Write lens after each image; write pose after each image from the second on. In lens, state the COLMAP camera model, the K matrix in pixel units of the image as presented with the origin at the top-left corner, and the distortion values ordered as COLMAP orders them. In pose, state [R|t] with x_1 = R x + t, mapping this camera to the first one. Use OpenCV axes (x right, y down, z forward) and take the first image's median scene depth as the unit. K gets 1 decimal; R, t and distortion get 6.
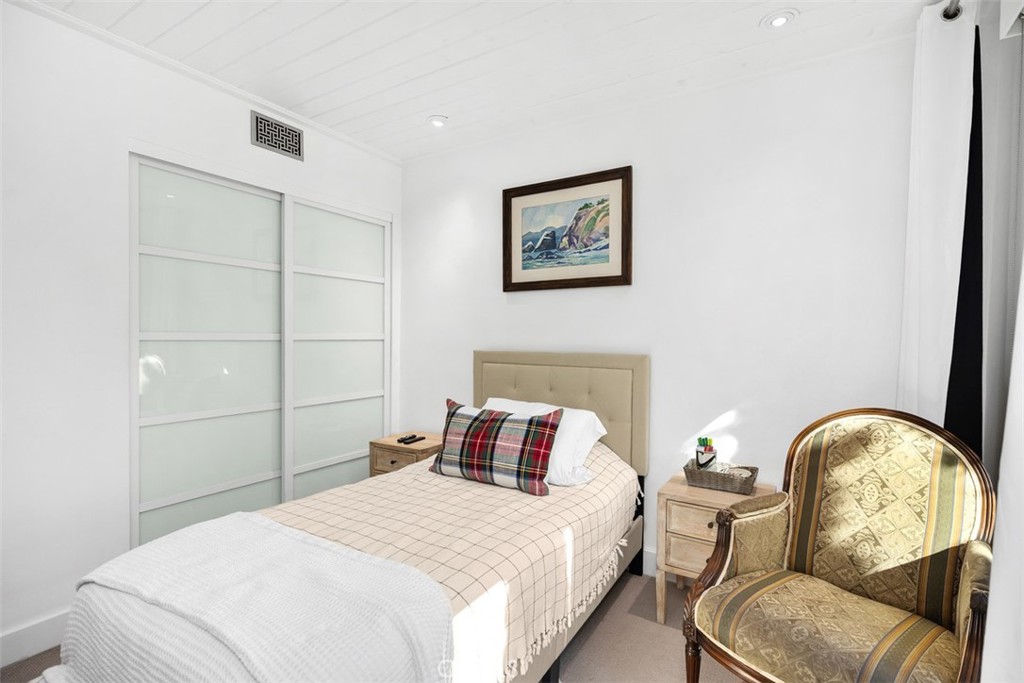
lens RADIAL K [[470.0, 0, 514.5], [0, 470.0, 350.7], [0, 0, 1]] dist [0.001499, -0.000010]
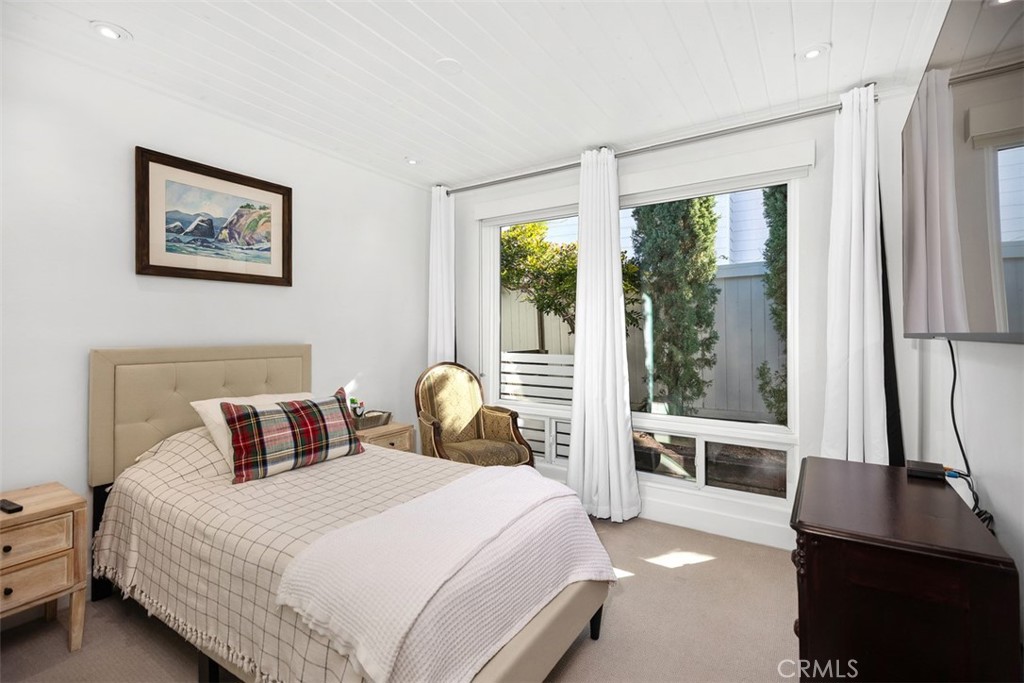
lens RADIAL K [[470.0, 0, 512.2], [0, 470.0, 330.6], [0, 0, 1]] dist [0.001499, -0.000010]
pose [[0.028563, -0.002527, 0.999589, -0.877458], [0.035497, 0.999369, 0.001513, -0.010203], [-0.998962, 0.035439, 0.028634, 0.386910]]
